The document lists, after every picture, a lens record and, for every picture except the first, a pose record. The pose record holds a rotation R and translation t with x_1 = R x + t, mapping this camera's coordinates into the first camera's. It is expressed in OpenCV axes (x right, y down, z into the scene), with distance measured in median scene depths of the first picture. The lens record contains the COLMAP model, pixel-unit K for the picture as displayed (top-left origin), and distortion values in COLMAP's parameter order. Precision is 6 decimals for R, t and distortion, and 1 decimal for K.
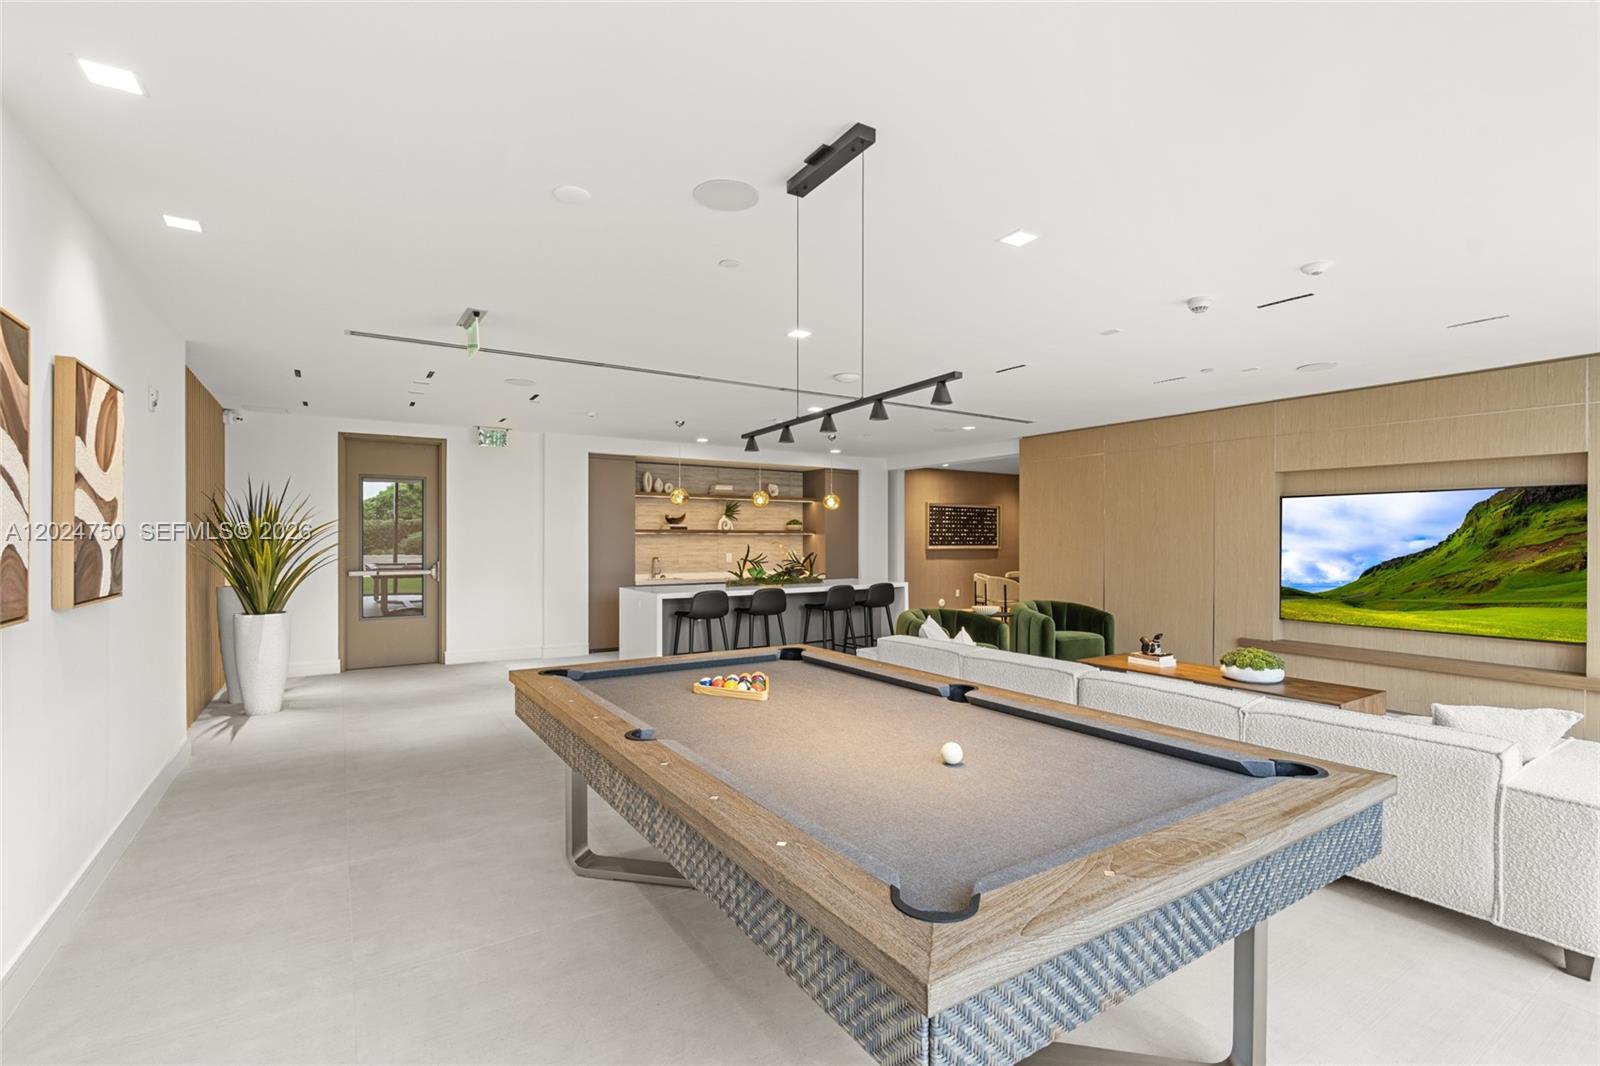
lens RADIAL K [[739.2, 0, 800.0], [0, 739.2, 533.0], [0, 0, 1]] dist [-0.000152, -0.000038]
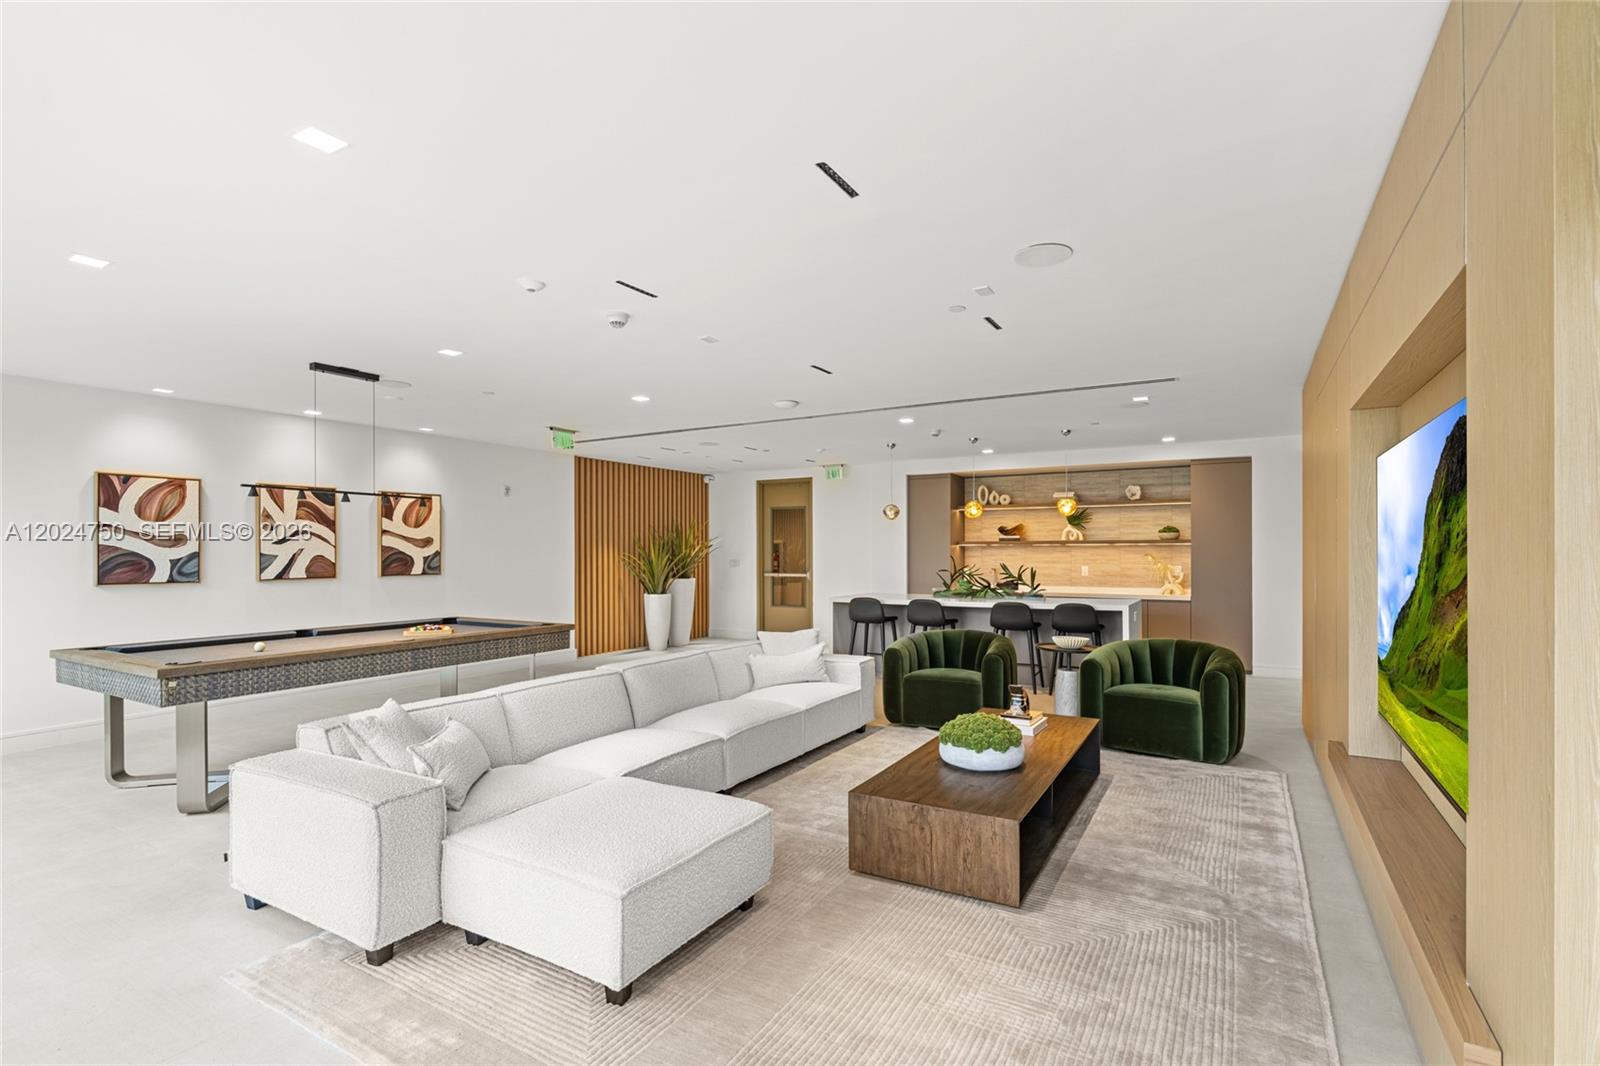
lens RADIAL K [[751.6, 0, 800.0], [0, 751.6, 533.0], [0, 0, 1]] dist [0.000514, 0.000032]
pose [[0.458590, -0.020733, -0.888406, 0.578737], [0.009857, 0.999785, -0.018244, 0.000597], [0.888593, -0.000391, 0.458696, 0.273404]]
